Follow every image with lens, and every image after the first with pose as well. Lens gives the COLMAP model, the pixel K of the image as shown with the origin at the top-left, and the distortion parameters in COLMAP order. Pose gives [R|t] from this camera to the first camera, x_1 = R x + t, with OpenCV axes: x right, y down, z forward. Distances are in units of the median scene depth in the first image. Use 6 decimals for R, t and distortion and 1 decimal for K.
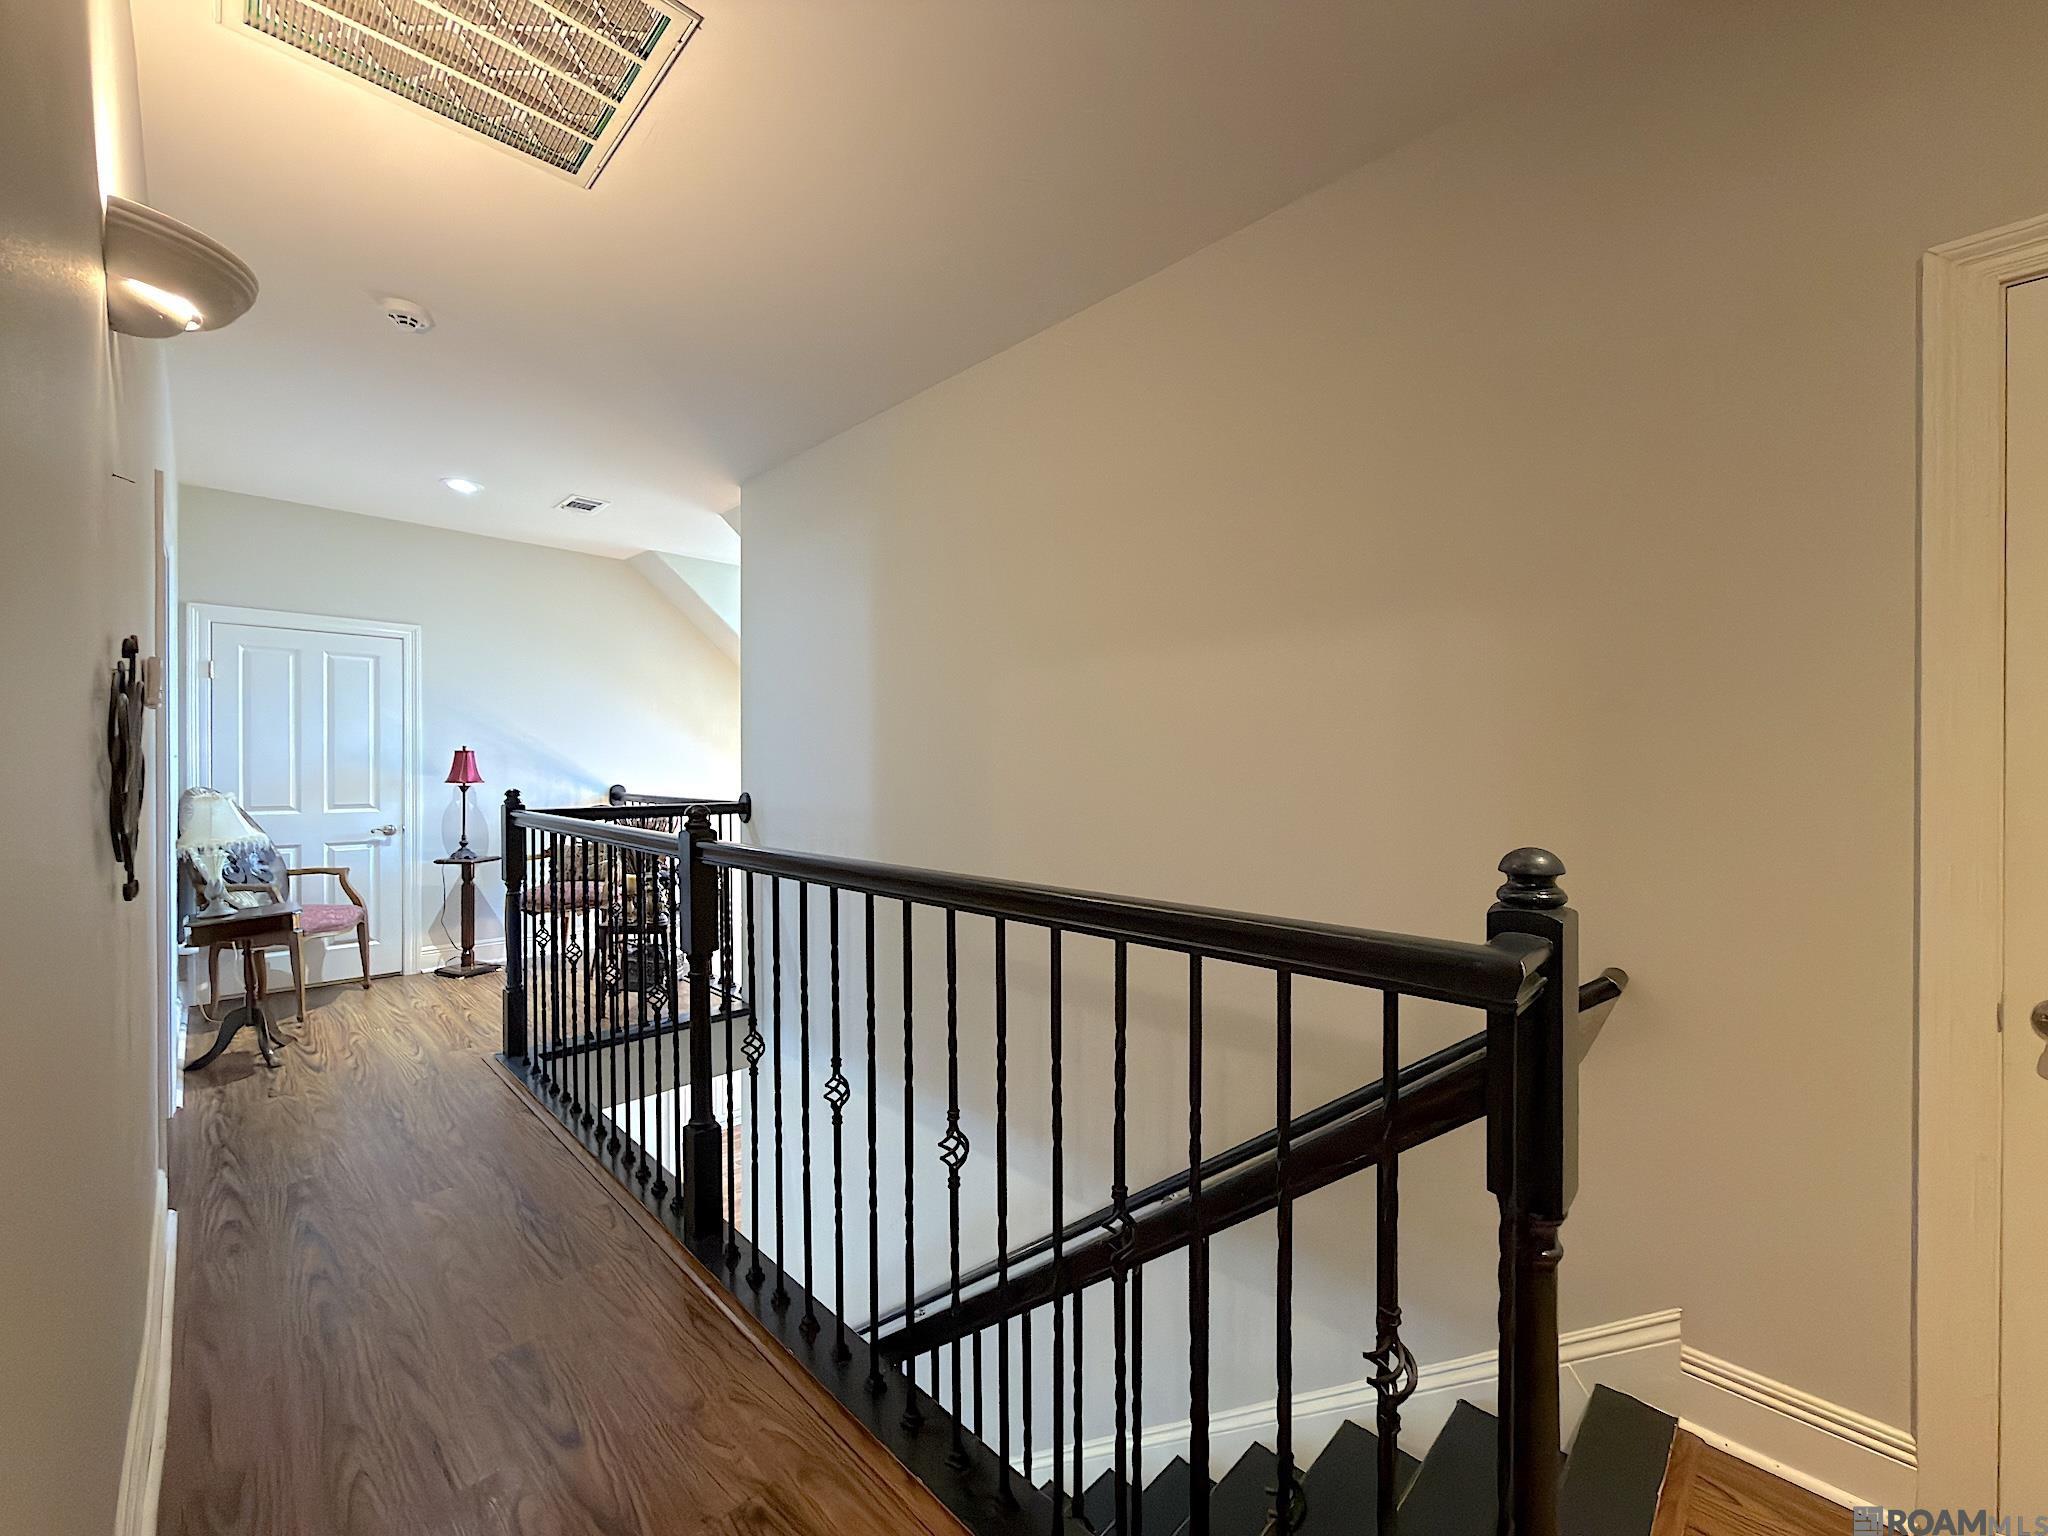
lens RADIAL K [[821.4, 0, 1024.0], [0, 821.4, 768.0], [0, 0, 1]] dist [-0.000362, 0.000116]
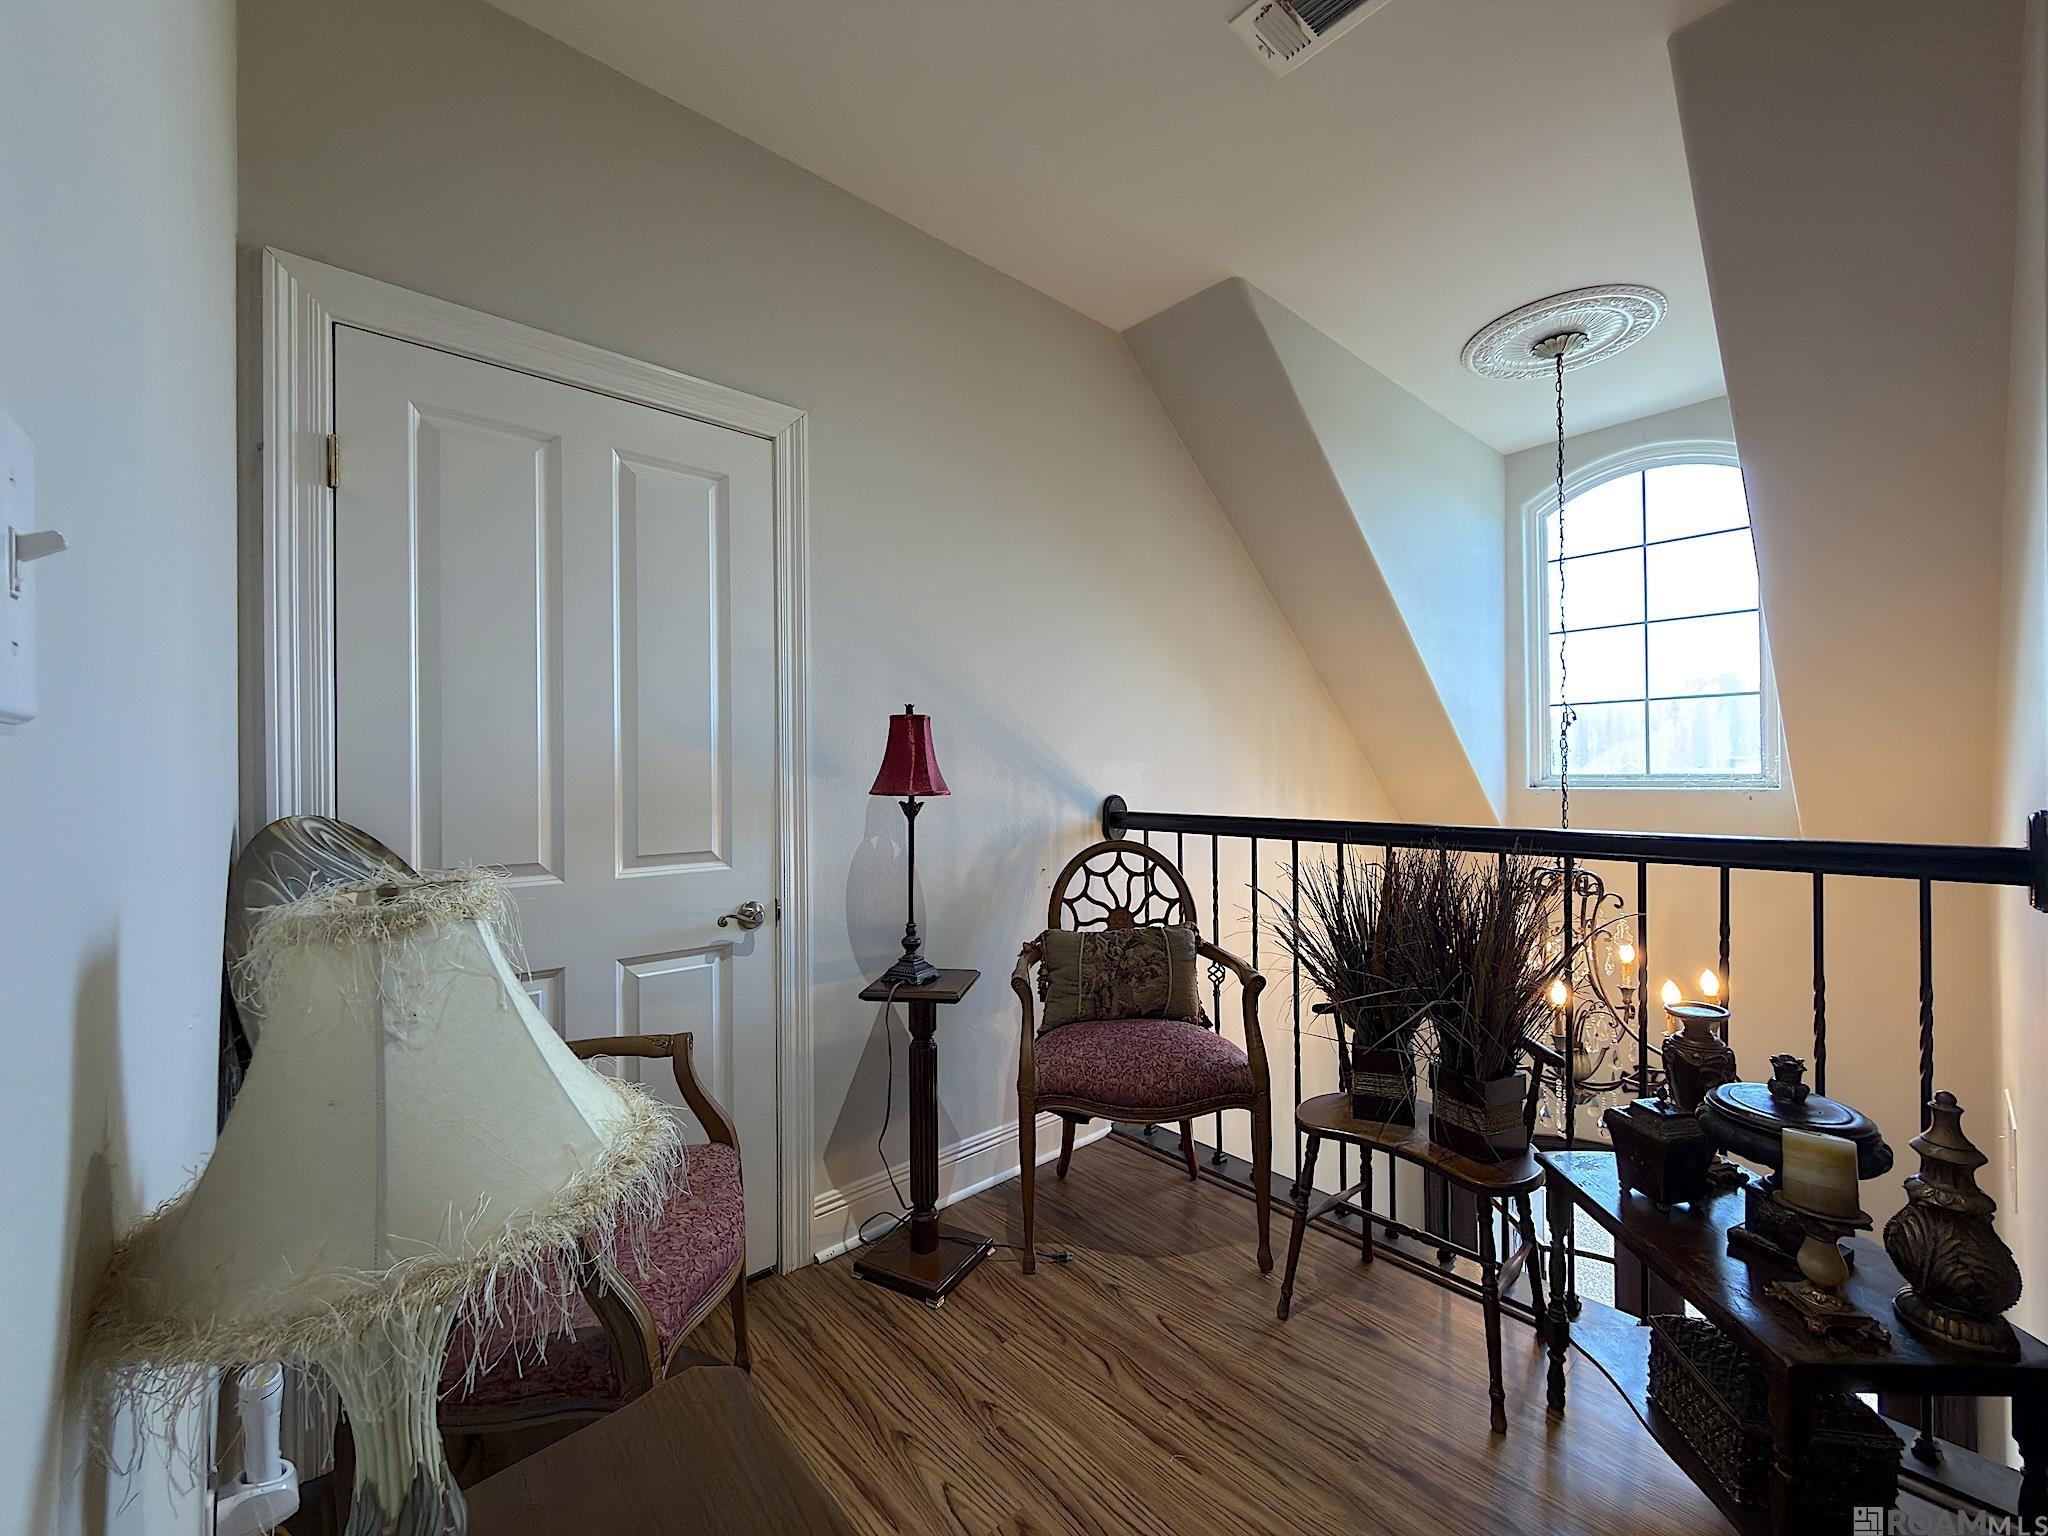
lens RADIAL K [[821.4, 0, 1024.0], [0, 821.4, 768.0], [0, 0, 1]] dist [-0.000362, 0.000116]
pose [[0.997911, -0.005657, -0.064352, -0.526314], [0.005557, 0.999983, -0.001736, 0.004795], [0.064360, 0.001374, 0.997926, 0.523113]]
